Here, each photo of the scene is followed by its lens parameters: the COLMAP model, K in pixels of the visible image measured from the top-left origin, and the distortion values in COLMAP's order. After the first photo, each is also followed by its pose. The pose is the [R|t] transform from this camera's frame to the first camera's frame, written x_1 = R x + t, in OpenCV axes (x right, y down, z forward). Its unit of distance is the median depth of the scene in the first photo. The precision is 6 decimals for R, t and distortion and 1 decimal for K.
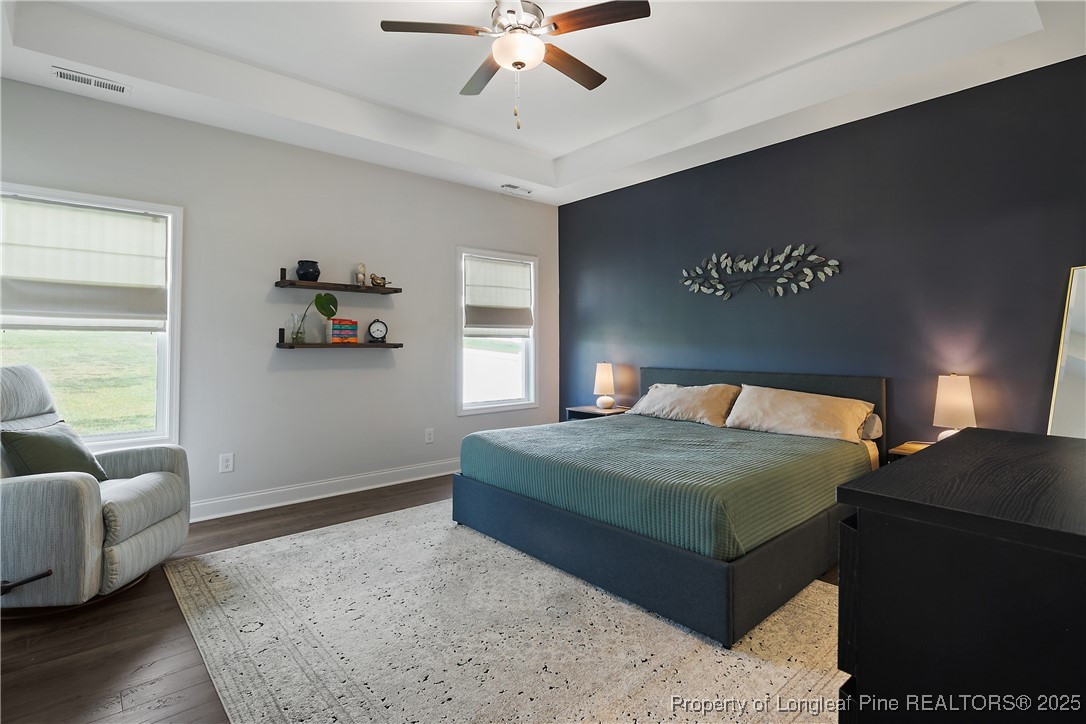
lens RADIAL K [[521.6, 0, 527.5], [0, 521.6, 344.8], [0, 0, 1]] dist [0.002038, -0.000059]
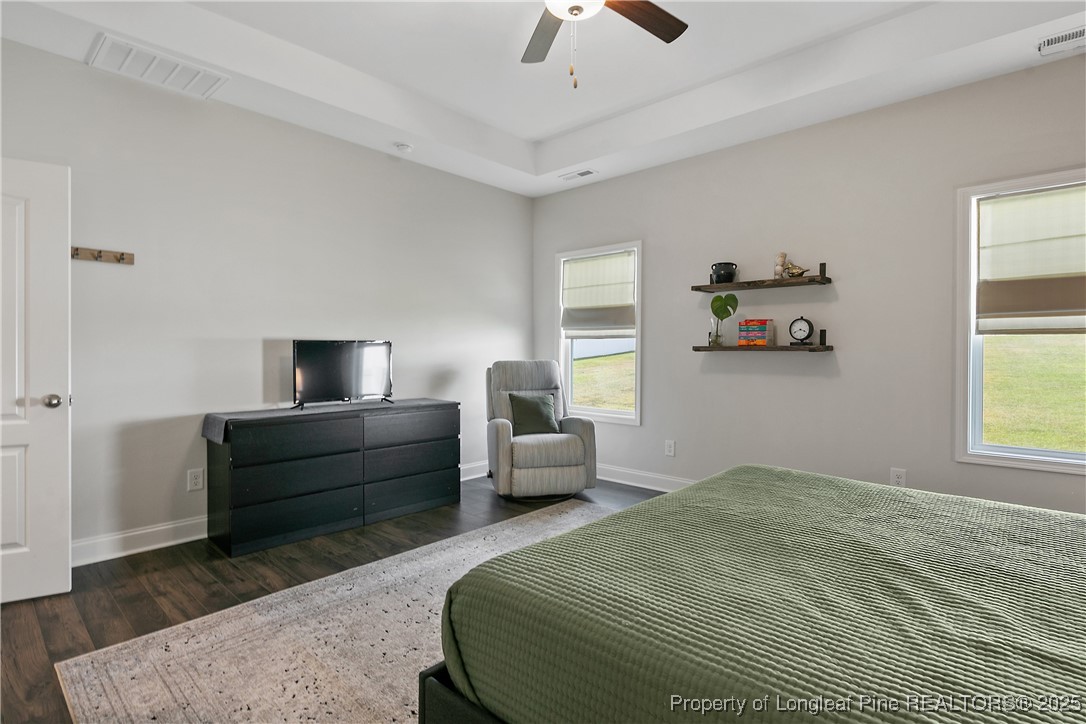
lens RADIAL K [[521.6, 0, 527.5], [0, 521.6, 344.8], [0, 0, 1]] dist [0.002038, -0.000059]
pose [[0.101259, 0.000801, -0.994860, 0.530644], [0.006284, 0.999979, 0.001445, -0.009012], [0.994840, -0.006398, 0.101252, 0.524393]]
